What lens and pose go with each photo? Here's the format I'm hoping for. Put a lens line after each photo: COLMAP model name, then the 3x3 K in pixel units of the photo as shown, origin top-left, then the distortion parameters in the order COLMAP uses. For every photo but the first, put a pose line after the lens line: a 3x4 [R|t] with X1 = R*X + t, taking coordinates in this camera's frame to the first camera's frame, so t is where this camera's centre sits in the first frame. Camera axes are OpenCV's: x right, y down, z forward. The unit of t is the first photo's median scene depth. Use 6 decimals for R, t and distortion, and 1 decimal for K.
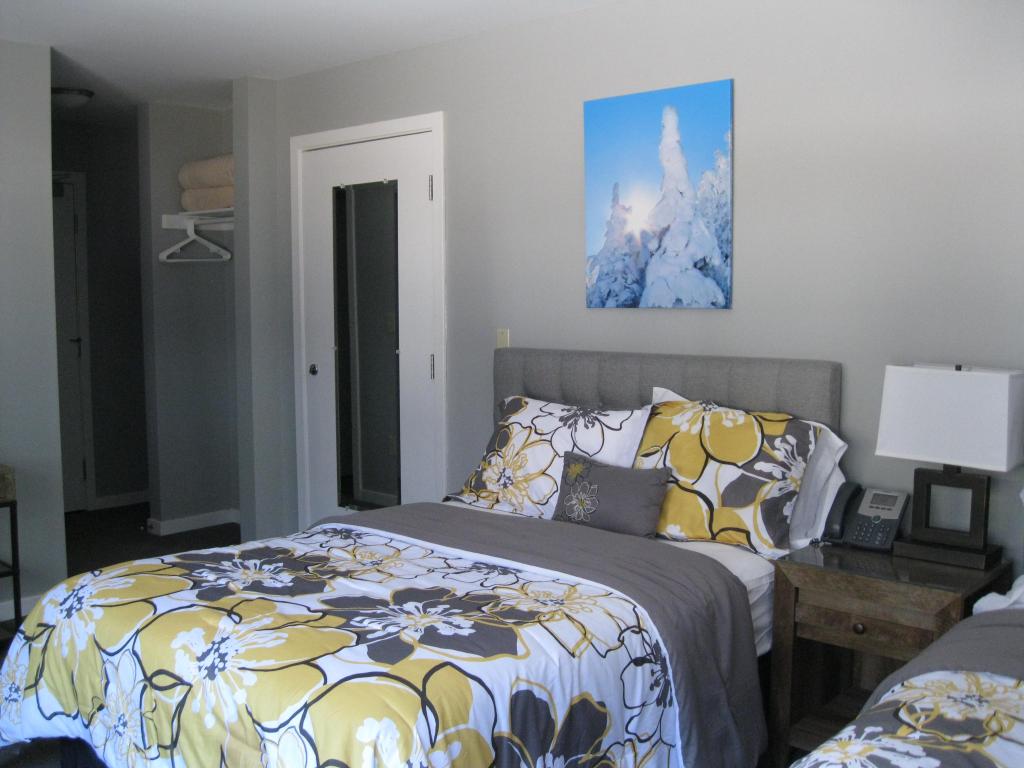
lens RADIAL K [[1049.8, 0, 468.3], [0, 1049.8, 383.1], [0, 0, 1]] dist [-0.095749, 0.000000]
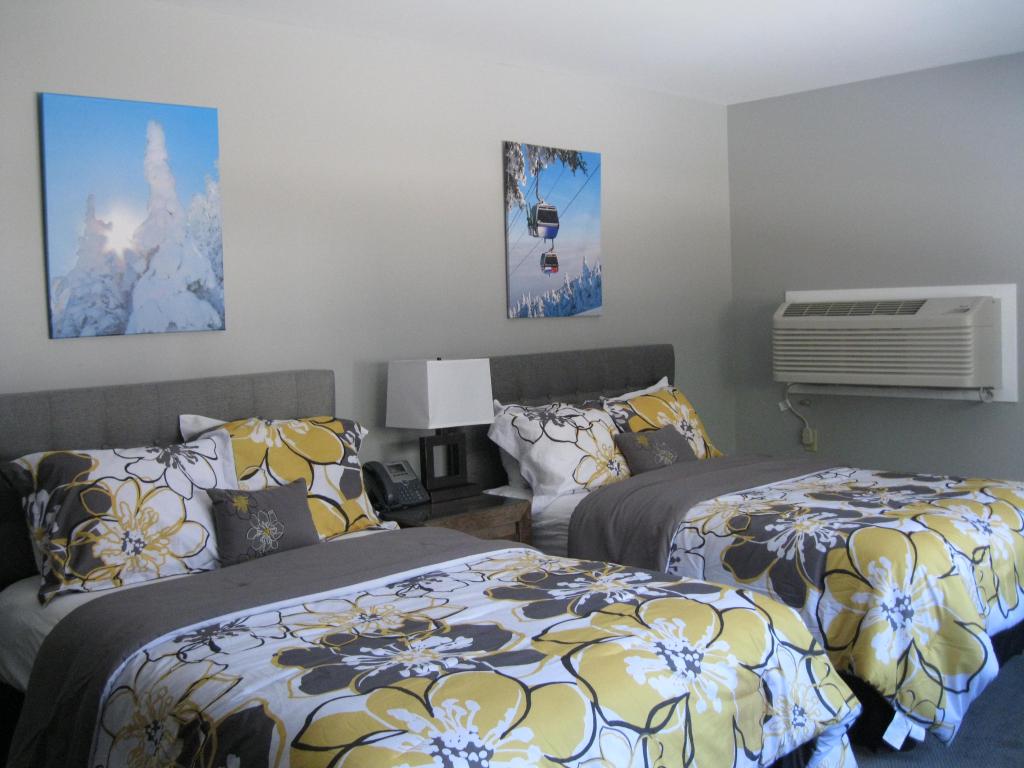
lens RADIAL K [[1049.8, 0, 487.3], [0, 1049.8, 406.0], [0, 0, 1]] dist [-0.095749, 0.000000]
pose [[0.087538, -0.097166, 0.991411, -0.755272], [0.115226, 0.989539, 0.086808, -0.055801], [-0.989475, 0.106638, 0.097818, 0.644016]]
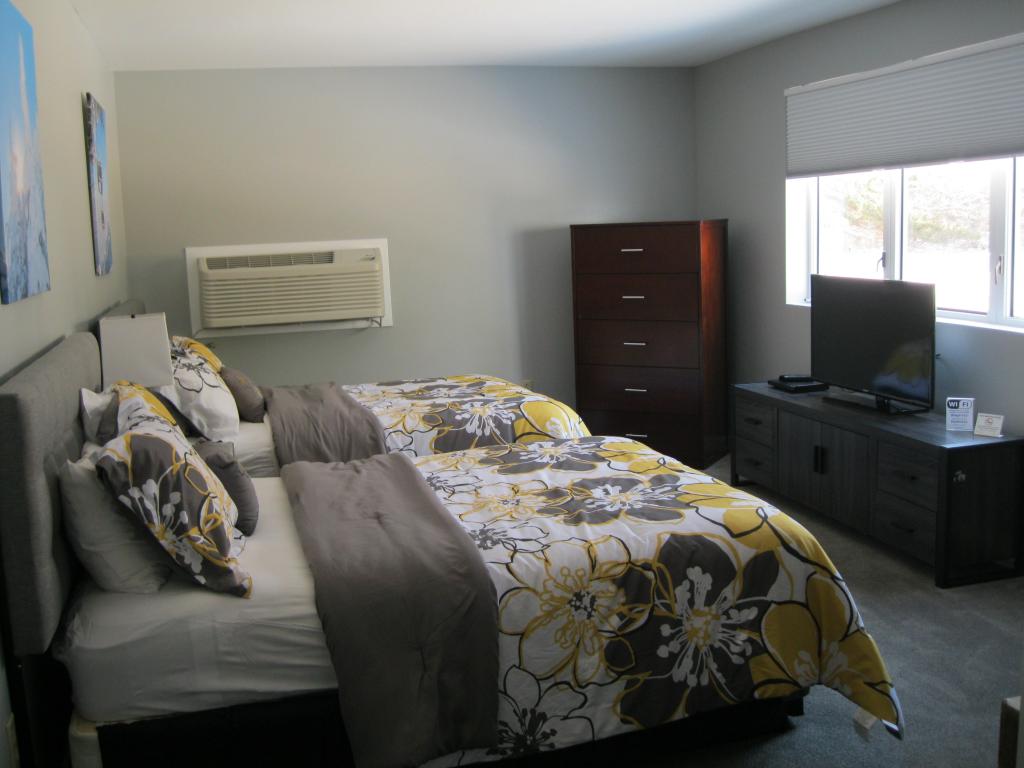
lens RADIAL K [[1049.8, 0, 511.2], [0, 1049.8, 382.1], [0, 0, 1]] dist [-0.095749, 0.000000]
pose [[-0.856191, -0.049085, 0.514323, -0.477423], [0.074315, 0.973425, 0.216611, -0.171346], [-0.511287, 0.223683, -0.829790, 1.698522]]
